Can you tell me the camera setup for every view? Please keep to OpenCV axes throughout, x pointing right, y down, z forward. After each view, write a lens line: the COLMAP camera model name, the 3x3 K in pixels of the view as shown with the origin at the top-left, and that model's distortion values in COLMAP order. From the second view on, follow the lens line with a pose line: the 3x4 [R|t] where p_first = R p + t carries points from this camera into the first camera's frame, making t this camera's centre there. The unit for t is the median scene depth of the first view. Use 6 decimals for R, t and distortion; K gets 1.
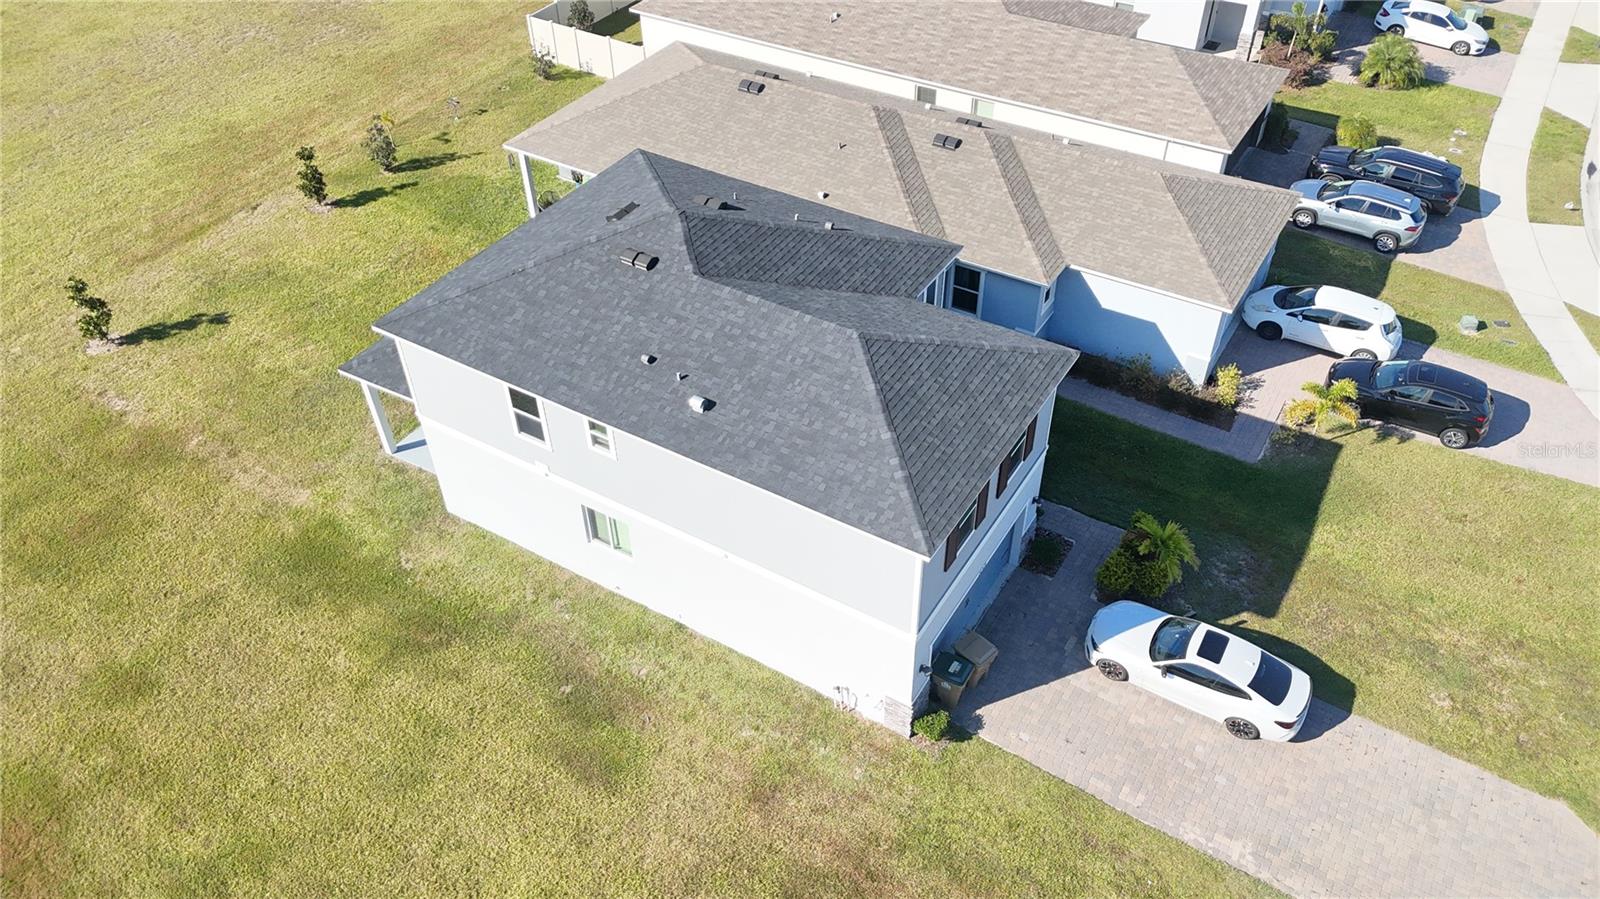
lens RADIAL K [[1162.2, 0, 798.8], [0, 1162.2, 446.9], [0, 0, 1]] dist [0.055657, -0.053819]
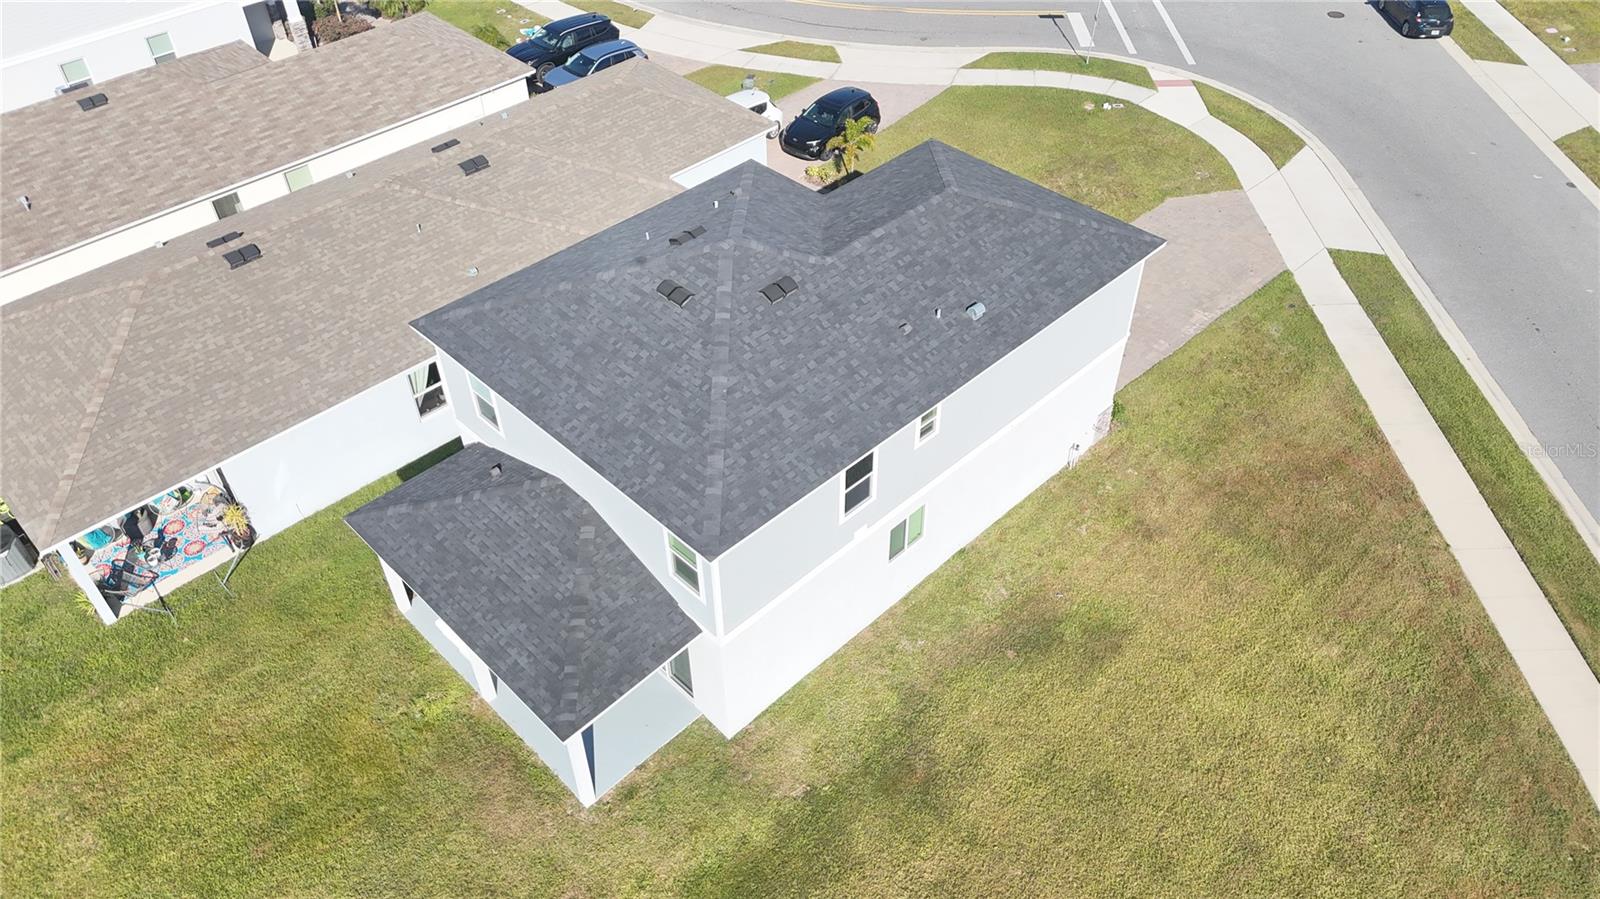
lens RADIAL K [[1162.2, 0, 793.7], [0, 1162.2, 453.7], [0, 0, 1]] dist [0.055657, -0.053819]
pose [[0.248586, -0.653160, 0.715253, -0.819656], [0.651171, 0.659356, 0.375801, -0.386935], [-0.717064, 0.372333, 0.589225, 0.470653]]
